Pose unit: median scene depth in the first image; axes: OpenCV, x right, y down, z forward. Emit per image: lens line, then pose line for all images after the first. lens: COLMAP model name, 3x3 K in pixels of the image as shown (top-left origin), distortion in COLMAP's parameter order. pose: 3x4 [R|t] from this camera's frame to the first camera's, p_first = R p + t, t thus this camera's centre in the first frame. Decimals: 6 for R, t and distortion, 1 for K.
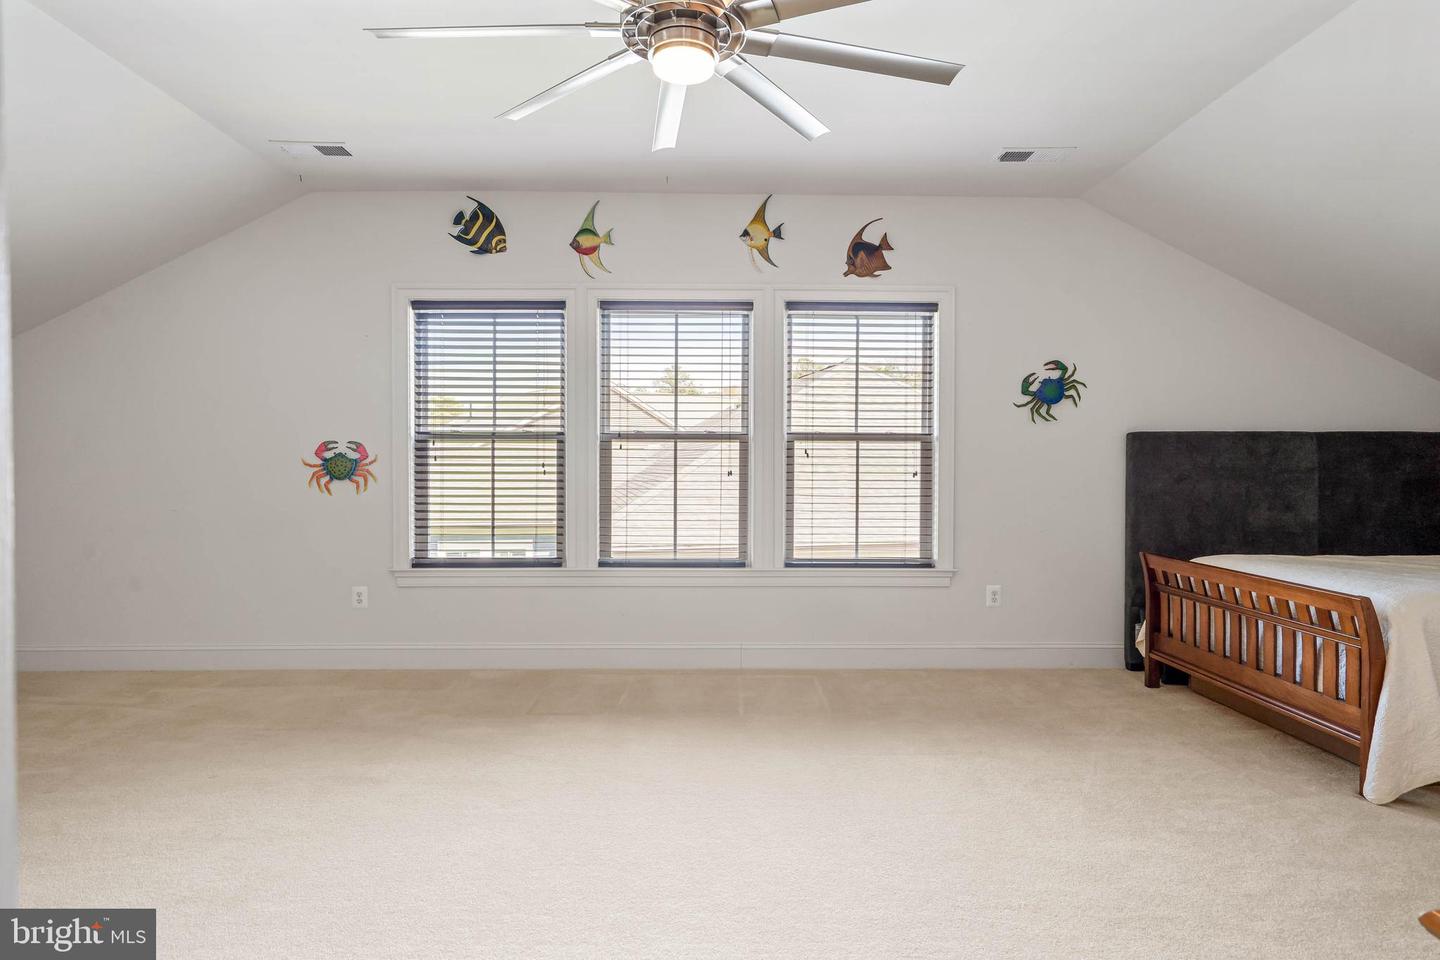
lens RADIAL K [[814.3, 0, 723.5], [0, 814.3, 463.2], [0, 0, 1]] dist [0.006882, 0.001123]
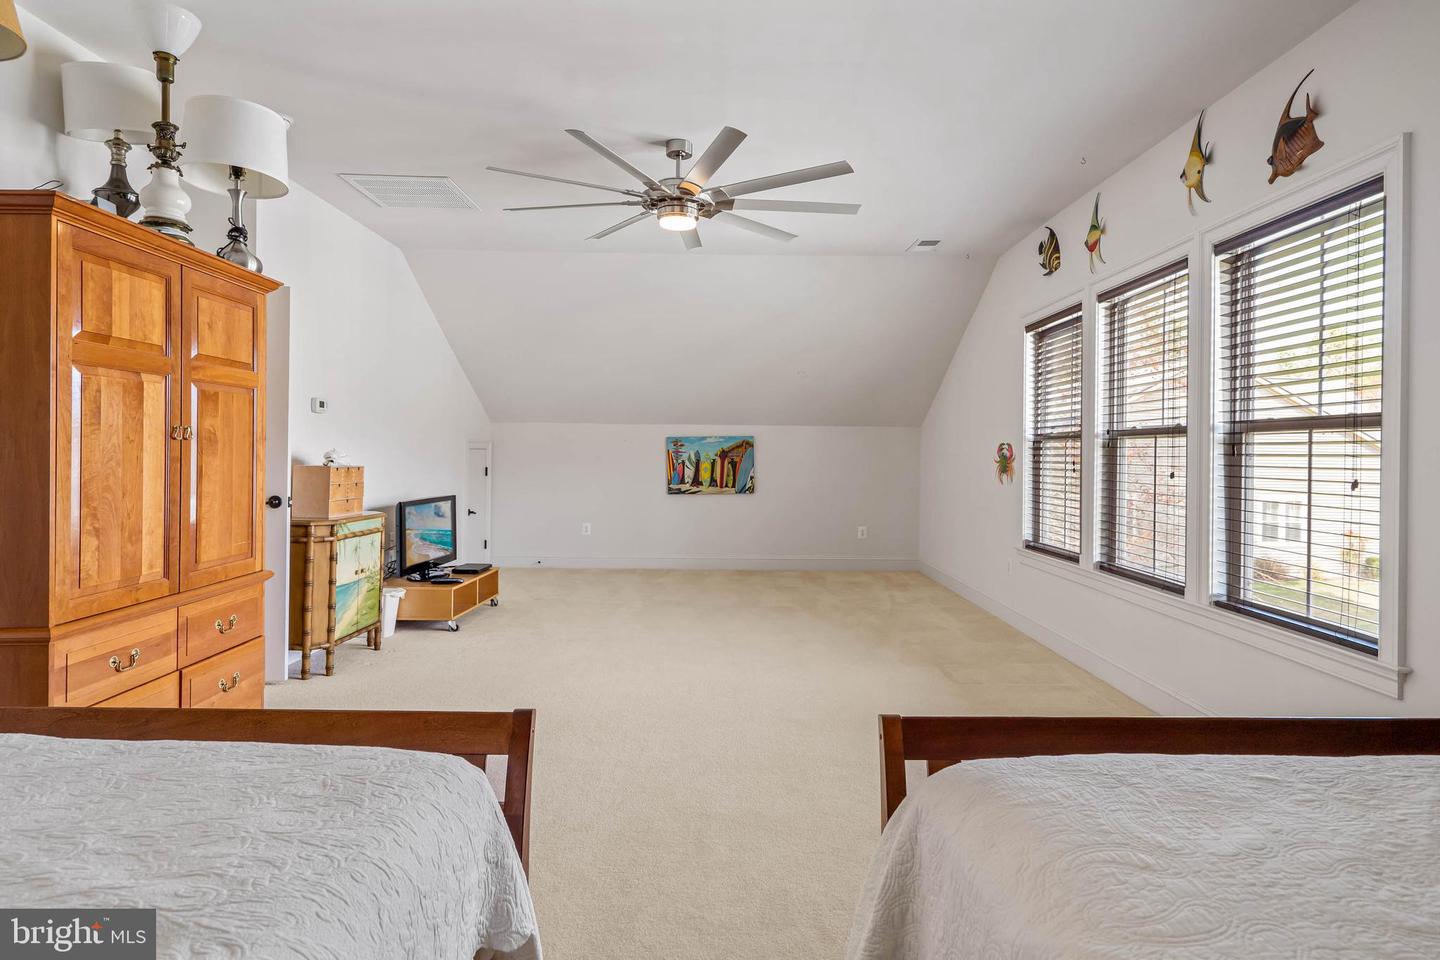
lens RADIAL K [[814.3, 0, 723.5], [0, 814.3, 463.2], [0, 0, 1]] dist [0.006882, 0.001123]
pose [[-0.014980, 0.009827, -0.999840, 0.825589], [-0.000523, 0.999951, 0.009836, -0.007471], [0.999888, 0.000670, -0.014974, 0.562602]]
